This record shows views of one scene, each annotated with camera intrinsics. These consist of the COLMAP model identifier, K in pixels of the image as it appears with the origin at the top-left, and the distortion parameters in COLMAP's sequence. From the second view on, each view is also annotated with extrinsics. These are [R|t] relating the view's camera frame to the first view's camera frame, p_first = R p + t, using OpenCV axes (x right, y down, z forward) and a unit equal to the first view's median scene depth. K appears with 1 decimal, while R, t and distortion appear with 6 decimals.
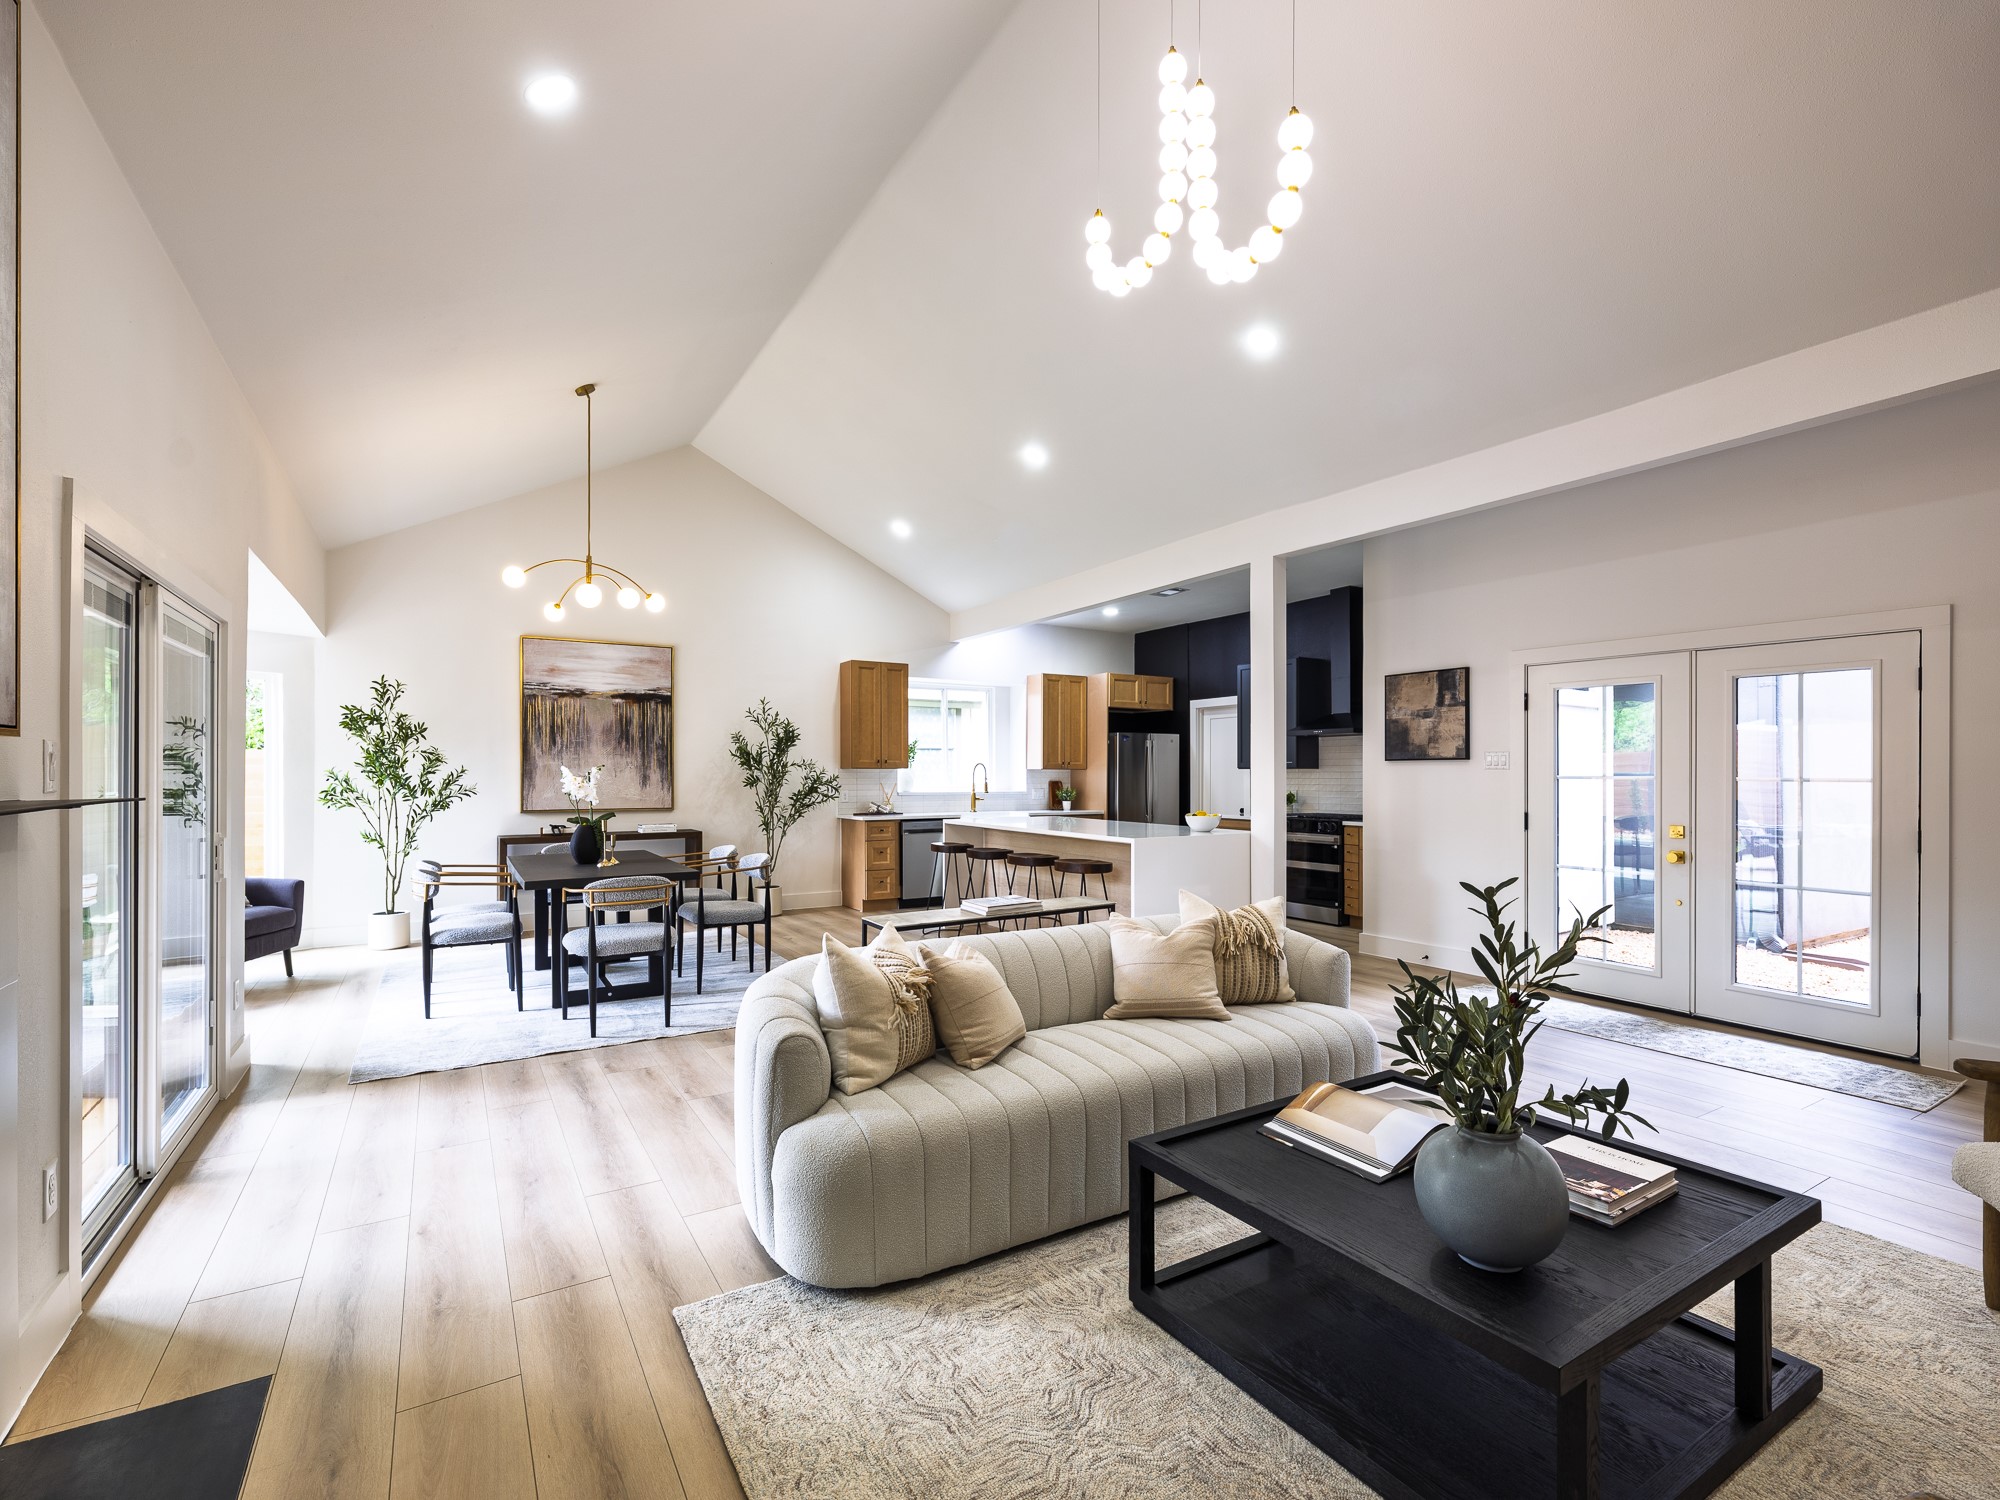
lens RADIAL K [[913.0, 0, 1003.6], [0, 913.0, 778.5], [0, 0, 1]] dist [-0.008400, 0.002070]
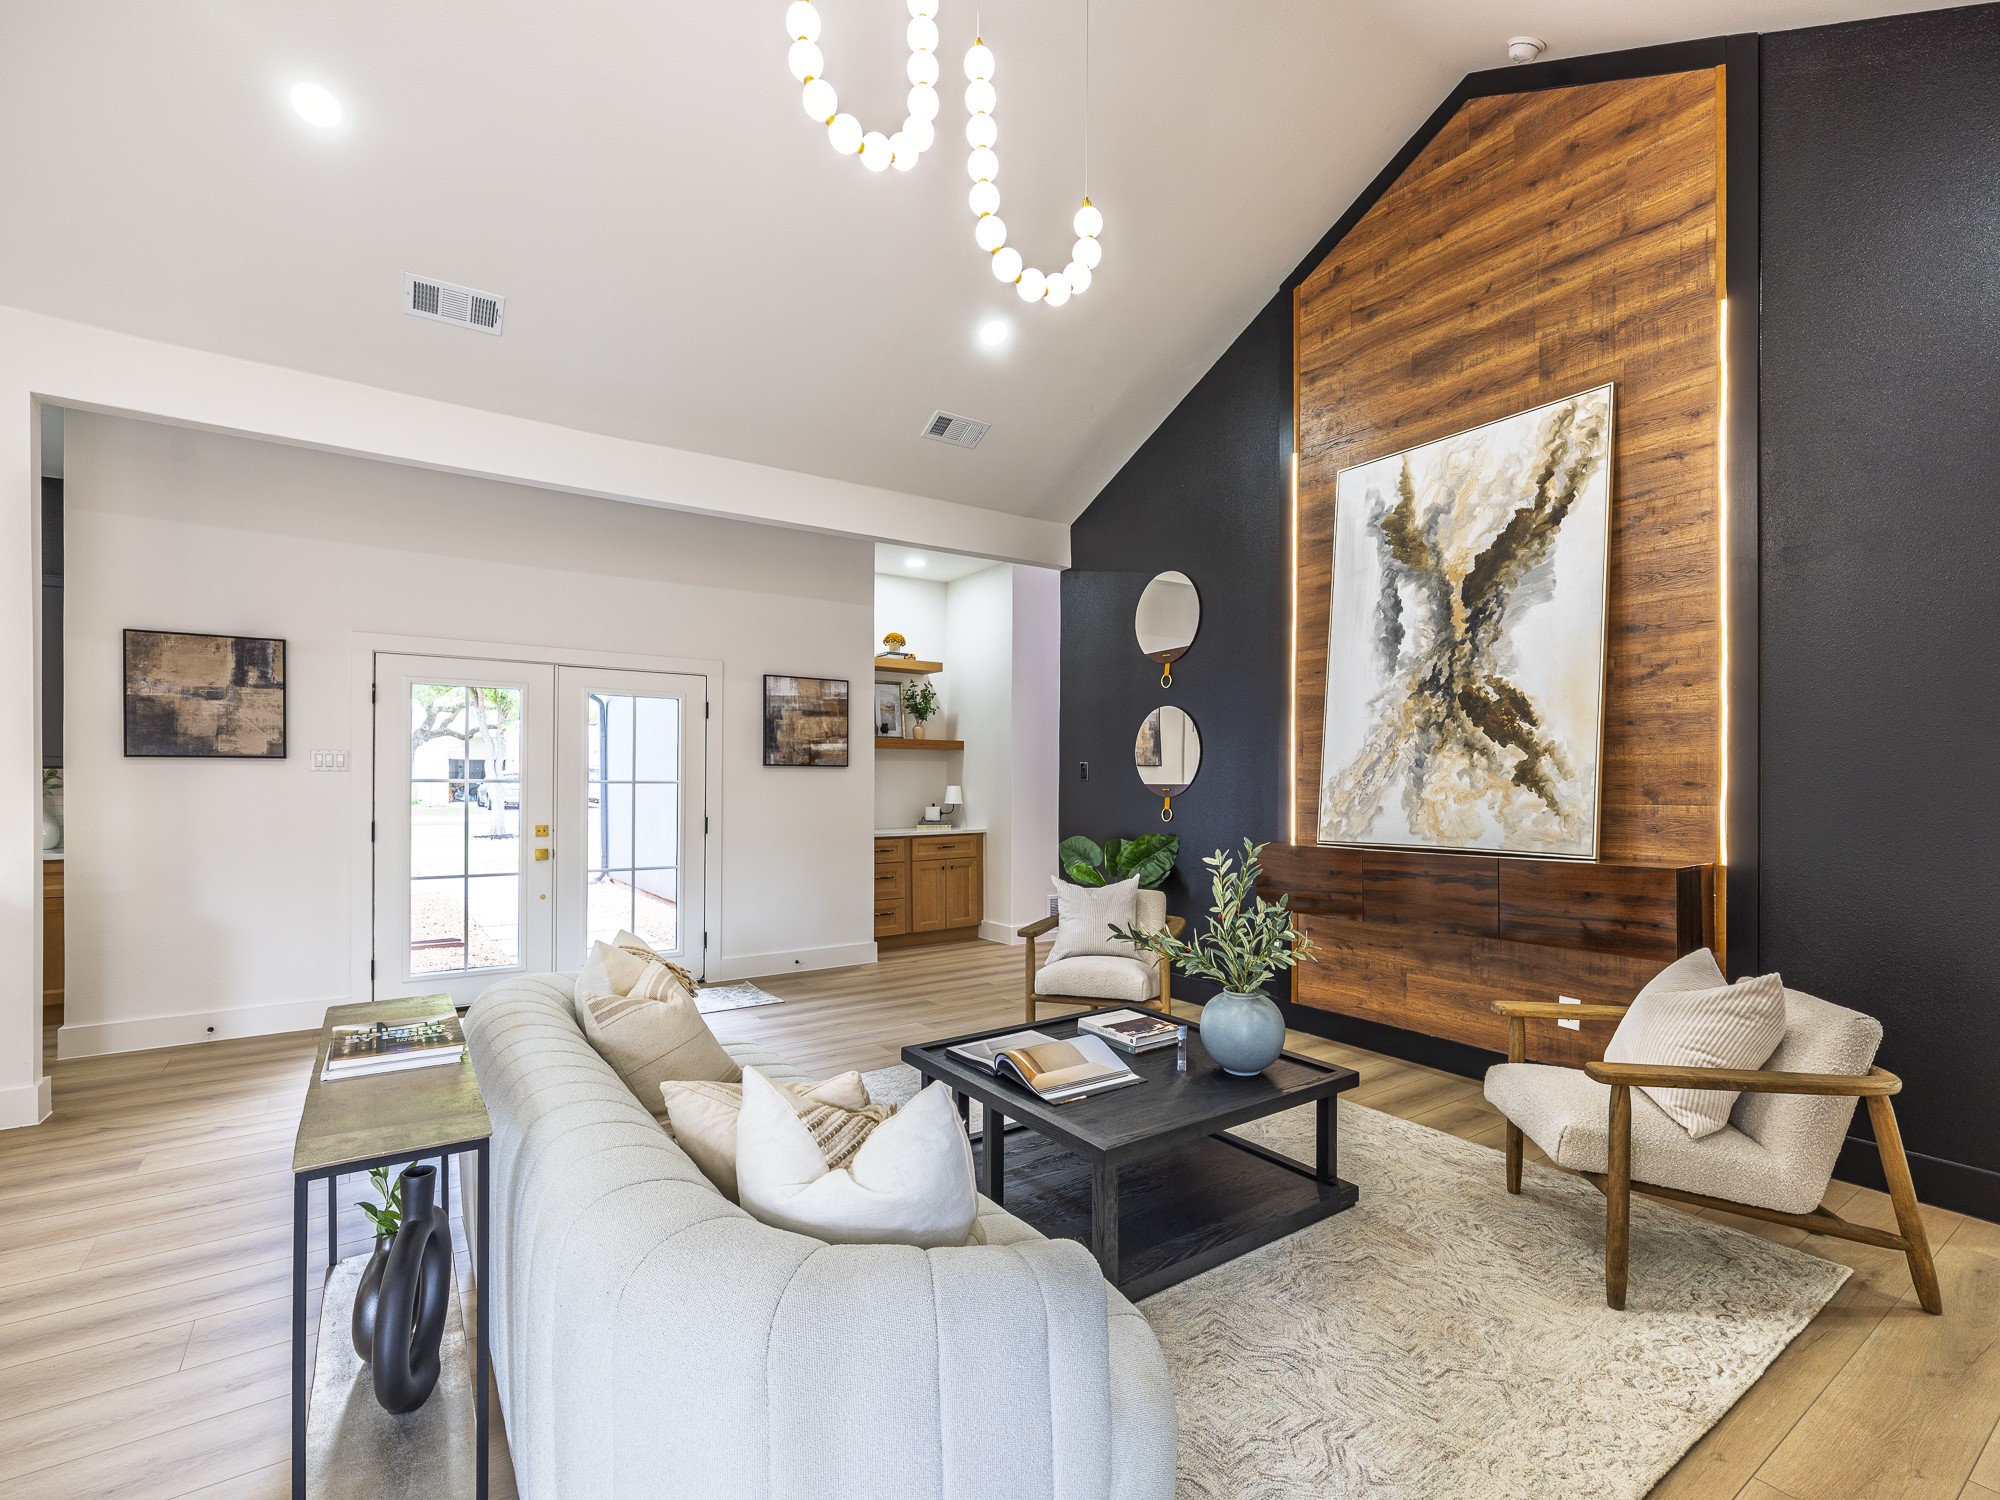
lens RADIAL K [[913.0, 0, 1011.4], [0, 913.0, 789.0], [0, 0, 1]] dist [-0.008400, 0.002070]
pose [[-0.055798, -0.010922, 0.998382, -0.299193], [0.005263, 0.999923, 0.011233, -0.000098], [-0.998428, 0.005881, -0.055736, 0.417577]]
